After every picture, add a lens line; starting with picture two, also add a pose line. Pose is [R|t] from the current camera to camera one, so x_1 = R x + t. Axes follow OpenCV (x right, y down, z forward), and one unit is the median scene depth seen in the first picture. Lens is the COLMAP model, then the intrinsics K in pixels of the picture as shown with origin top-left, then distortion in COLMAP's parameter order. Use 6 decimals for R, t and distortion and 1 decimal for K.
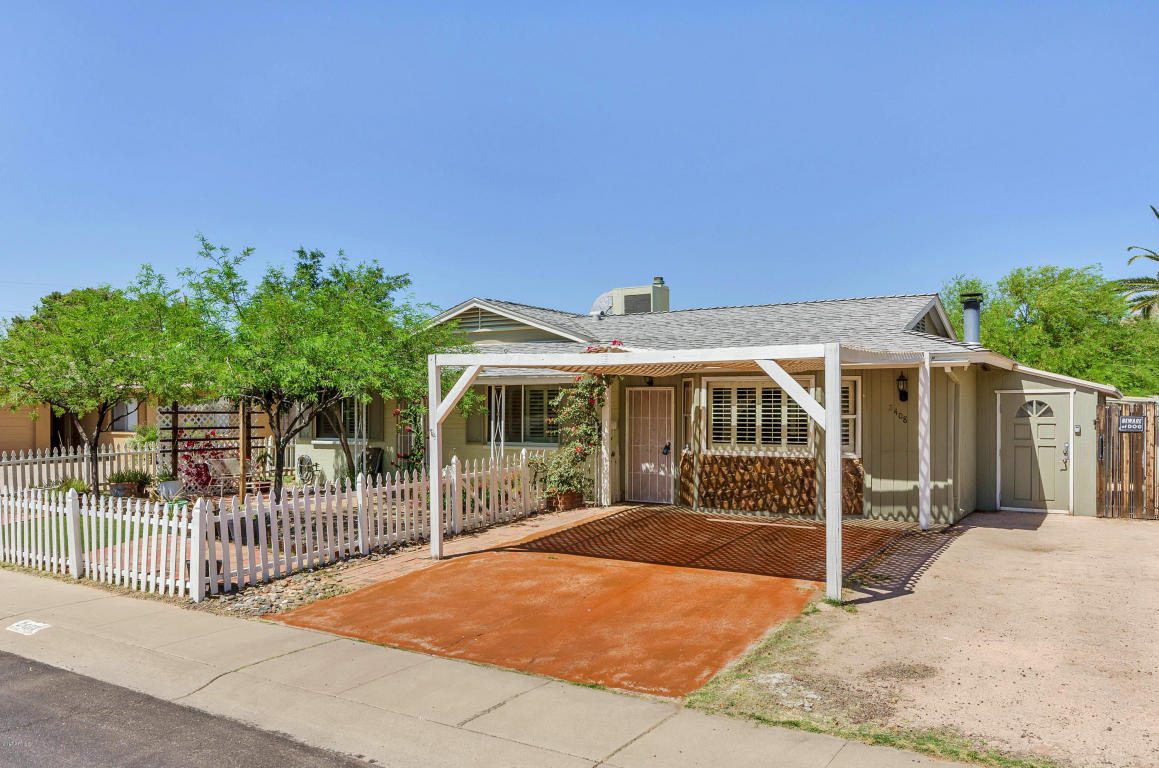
lens RADIAL K [[846.4, 0, 579.2], [0, 846.4, 382.9], [0, 0, 1]] dist [-0.033897, -0.006534]
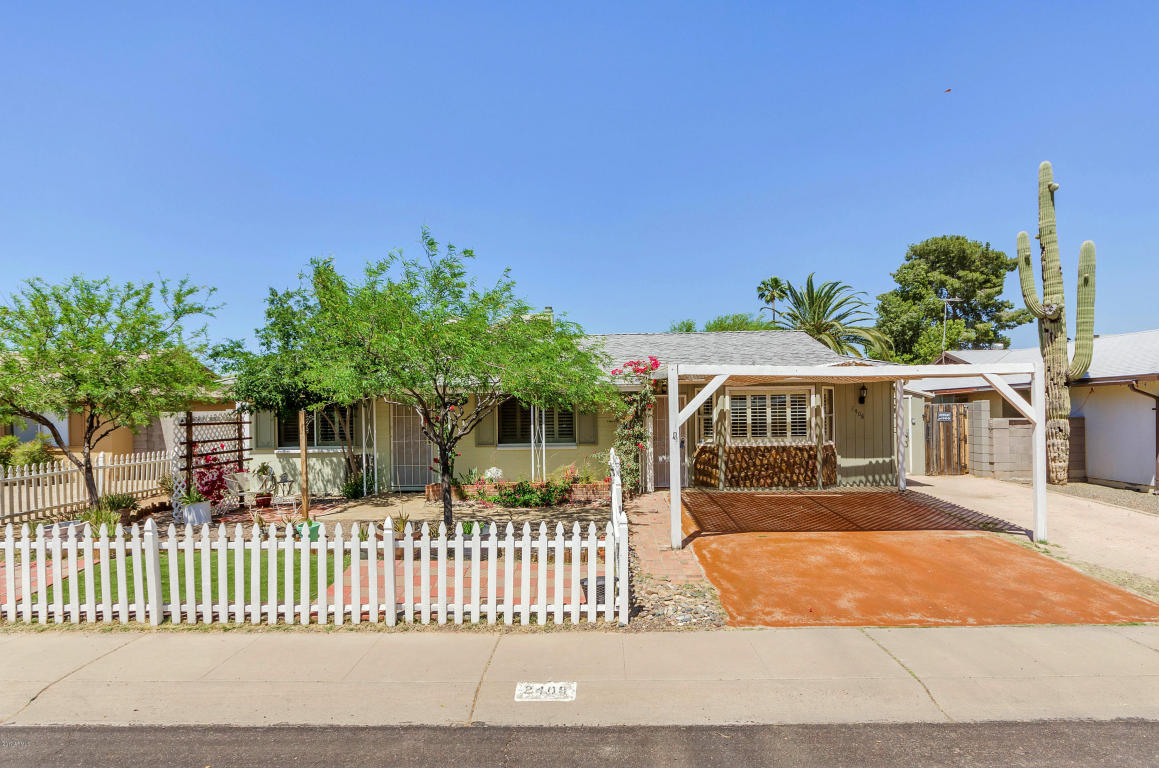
lens RADIAL K [[635.6, 0, 577.9], [0, 635.6, 390.8], [0, 0, 1]] dist [-0.030289, 0.003669]
pose [[0.883485, -0.000115, 0.468459, -0.542446], [0.002212, 0.999990, -0.003926, 0.002333], [-0.468454, 0.004505, 0.883477, 0.257252]]
